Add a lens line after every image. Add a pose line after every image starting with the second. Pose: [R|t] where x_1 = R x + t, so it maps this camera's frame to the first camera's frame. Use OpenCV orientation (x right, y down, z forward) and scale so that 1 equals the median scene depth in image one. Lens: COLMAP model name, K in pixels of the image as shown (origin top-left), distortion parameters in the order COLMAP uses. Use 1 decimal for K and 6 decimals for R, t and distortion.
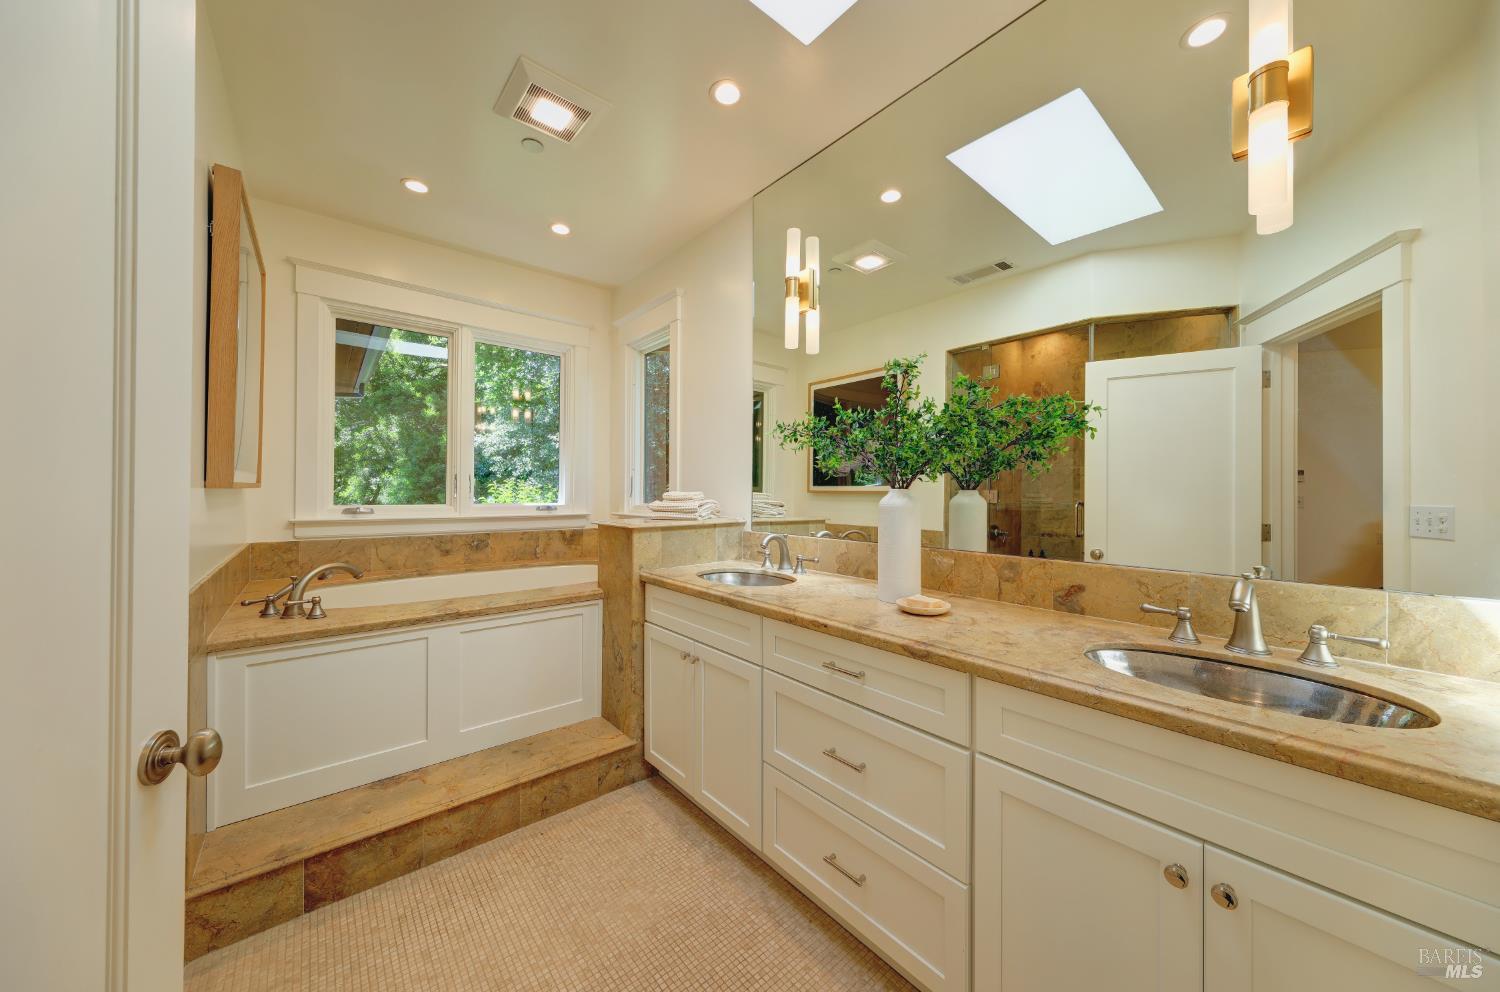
lens RADIAL K [[519.7, 0, 751.5], [0, 519.7, 492.2], [0, 0, 1]] dist [0.006493, -0.000026]
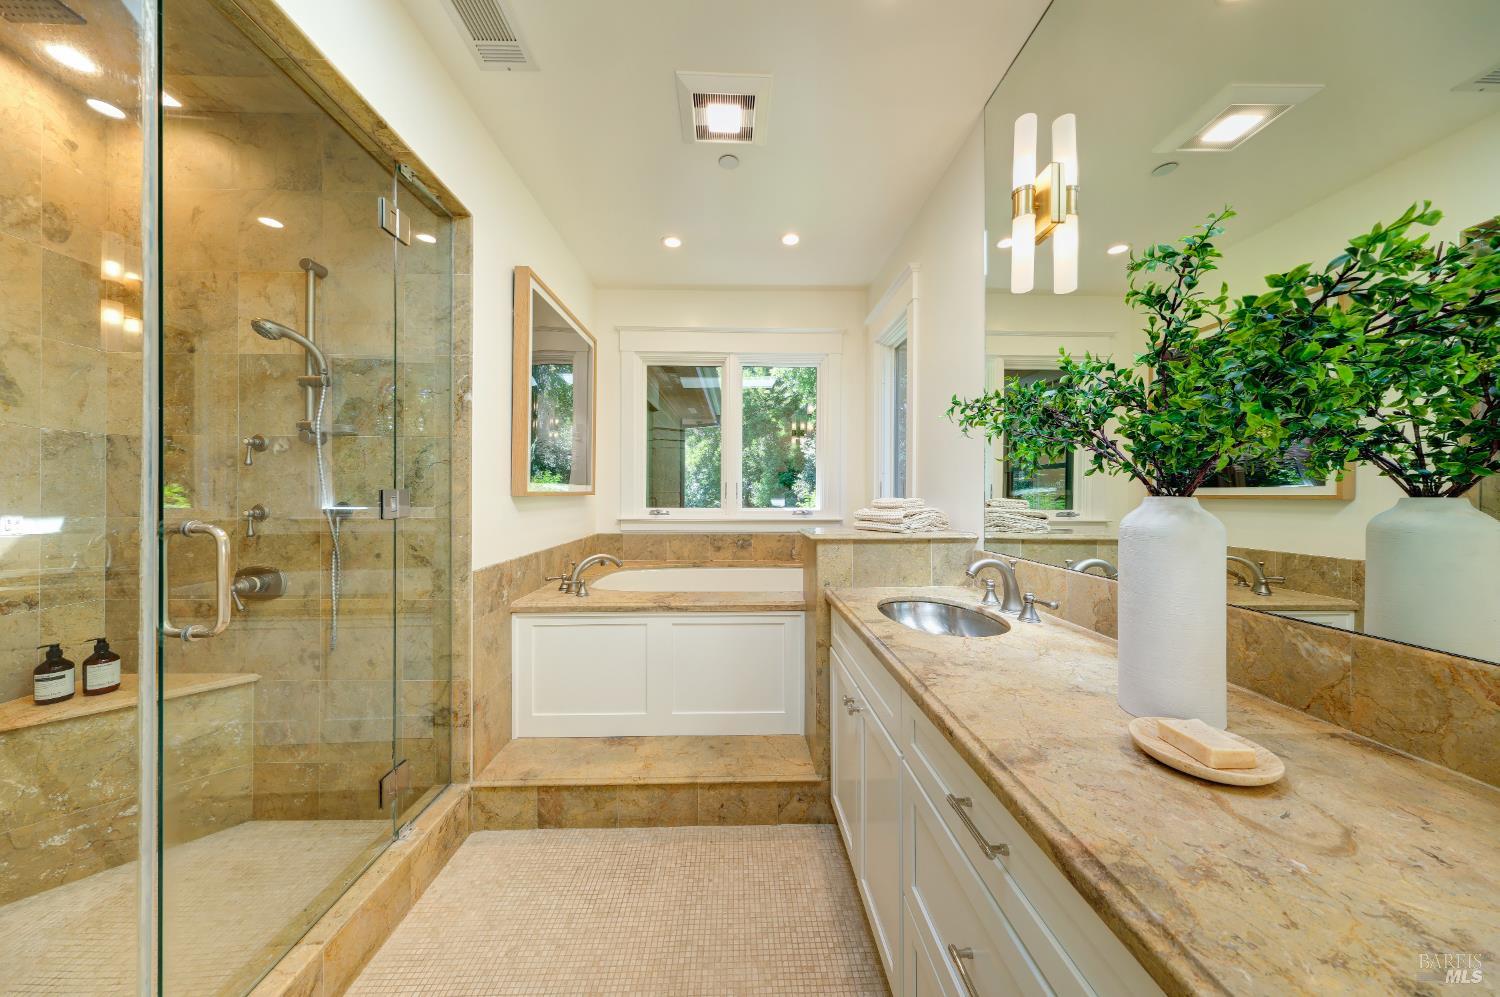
lens RADIAL K [[477.7, 0, 743.4], [0, 477.7, 495.0], [0, 0, 1]] dist [0.002862, -0.000021]
pose [[0.780881, -0.002085, -0.624677, 0.190881], [0.000731, 0.999997, -0.002424, -0.005117], [0.624680, 0.001437, 0.780880, 0.281839]]
